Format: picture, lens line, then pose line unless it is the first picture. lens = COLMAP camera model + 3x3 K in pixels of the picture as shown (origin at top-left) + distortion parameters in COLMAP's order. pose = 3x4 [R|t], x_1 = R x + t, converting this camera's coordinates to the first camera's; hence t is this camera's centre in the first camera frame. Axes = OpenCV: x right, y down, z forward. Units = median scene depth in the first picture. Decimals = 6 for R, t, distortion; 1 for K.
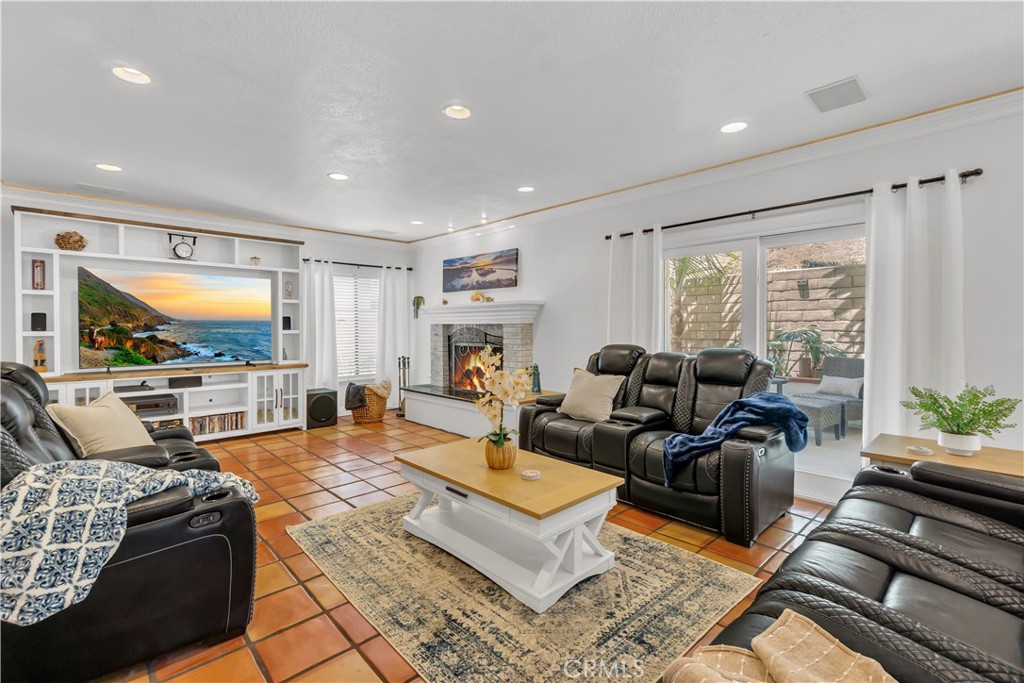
lens RADIAL K [[457.6, 0, 502.6], [0, 457.6, 331.9], [0, 0, 1]] dist [0.002192, -0.001948]
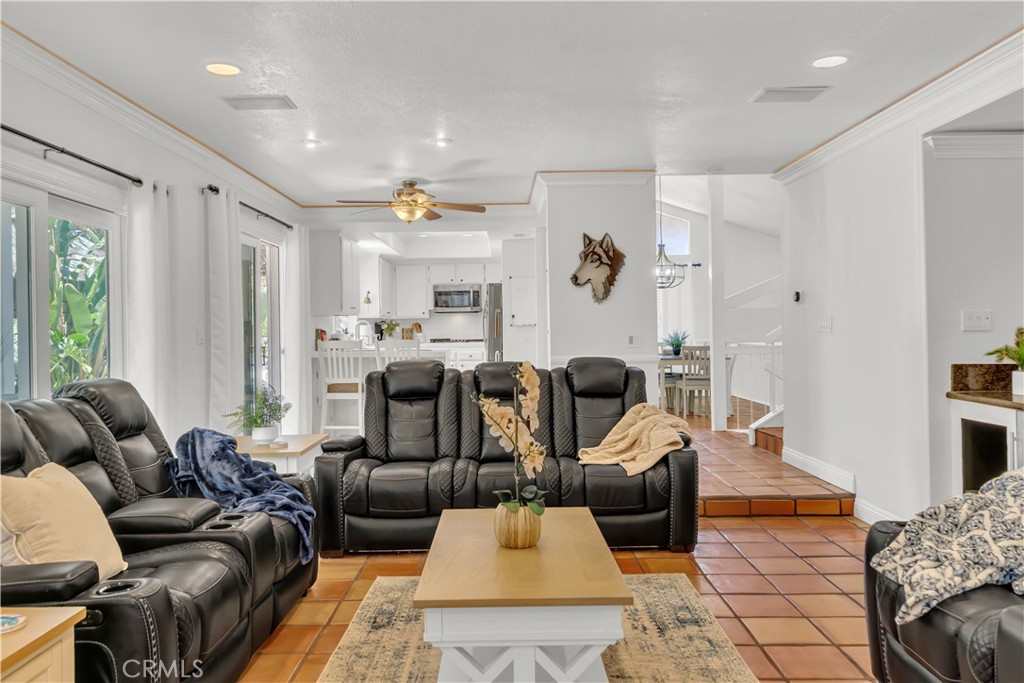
lens RADIAL K [[786.3, 0, 505.5], [0, 786.3, 323.6], [0, 0, 1]] dist [0.004888, 0.012430]
pose [[-0.733950, 0.020357, 0.678898, -0.411685], [0.026113, 0.999657, -0.001744, -0.012748], [-0.678701, 0.016448, -0.734230, 0.985291]]
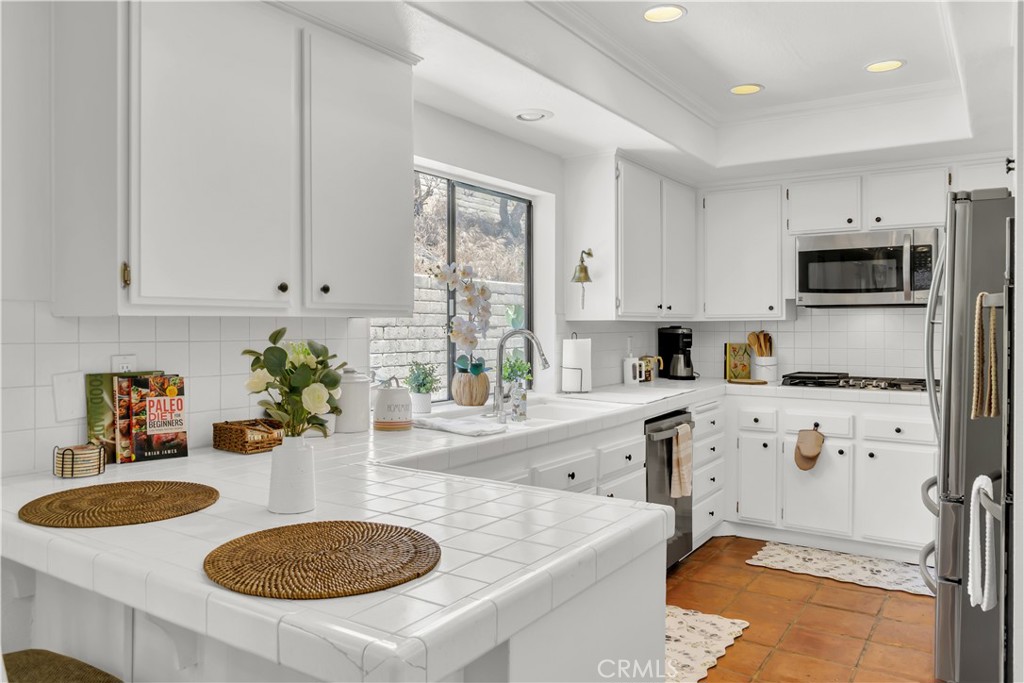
lens RADIAL K [[754.5, 0, 517.0], [0, 754.5, 328.2], [0, 0, 1]] dist [-0.003764, 0.000492]
pose [[-0.247723, 0.000603, 0.968831, 0.650117], [0.010449, 0.999943, 0.002050, -0.037357], [-0.968775, 0.010632, -0.247715, -0.146405]]
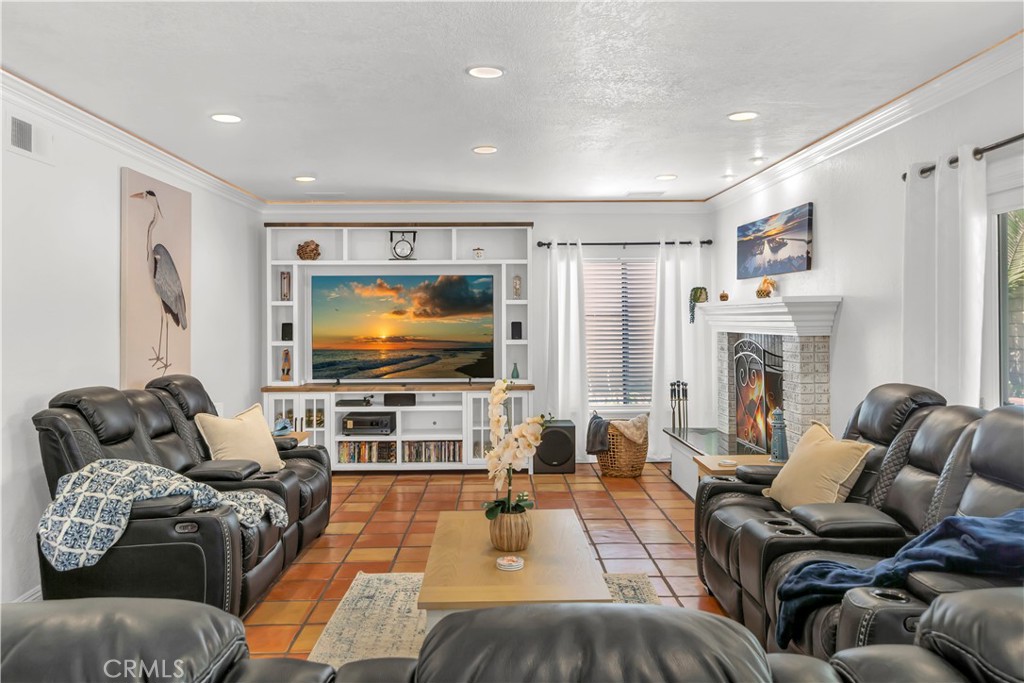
lens RADIAL K [[771.7, 0, 504.0], [0, 771.7, 306.7], [0, 0, 1]] dist [0.009819, -0.001670]
pose [[0.741285, -0.013568, -0.671053, 0.439599], [-0.003041, 0.999718, -0.023573, -0.032904], [0.671183, 0.019515, 0.741035, 0.037778]]
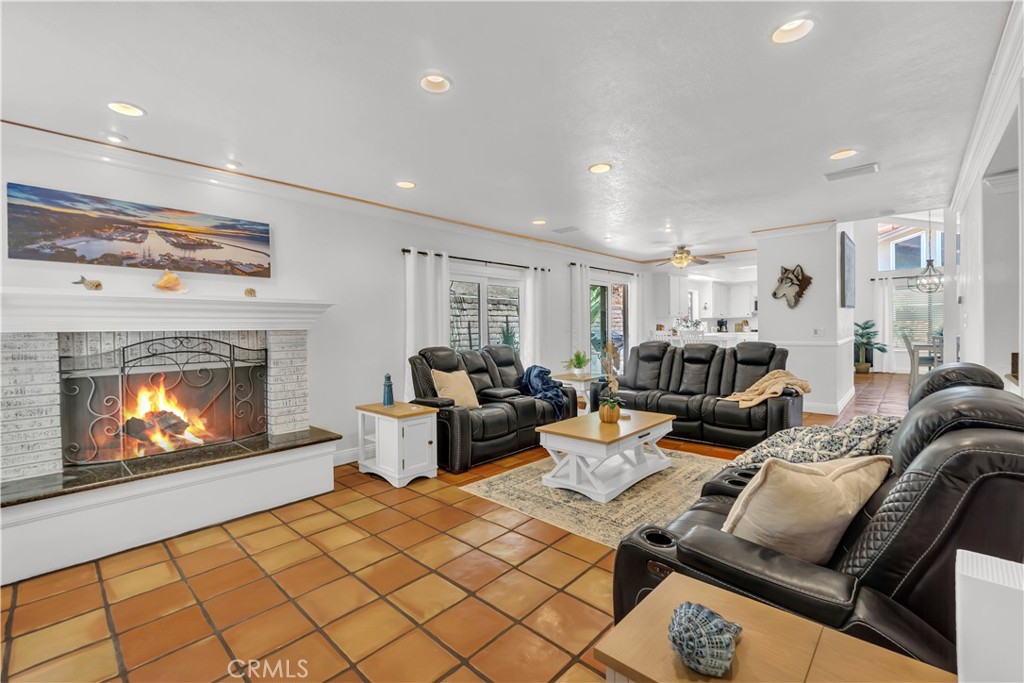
lens RADIAL K [[439.2, 0, 509.8], [0, 439.2, 334.3], [0, 0, 1]] dist [0.000648, 0.001373]
pose [[-0.077801, -0.008088, 0.996936, -0.758322], [0.027901, 0.999558, 0.010286, -0.009597], [-0.996578, 0.028616, -0.077541, 0.765609]]
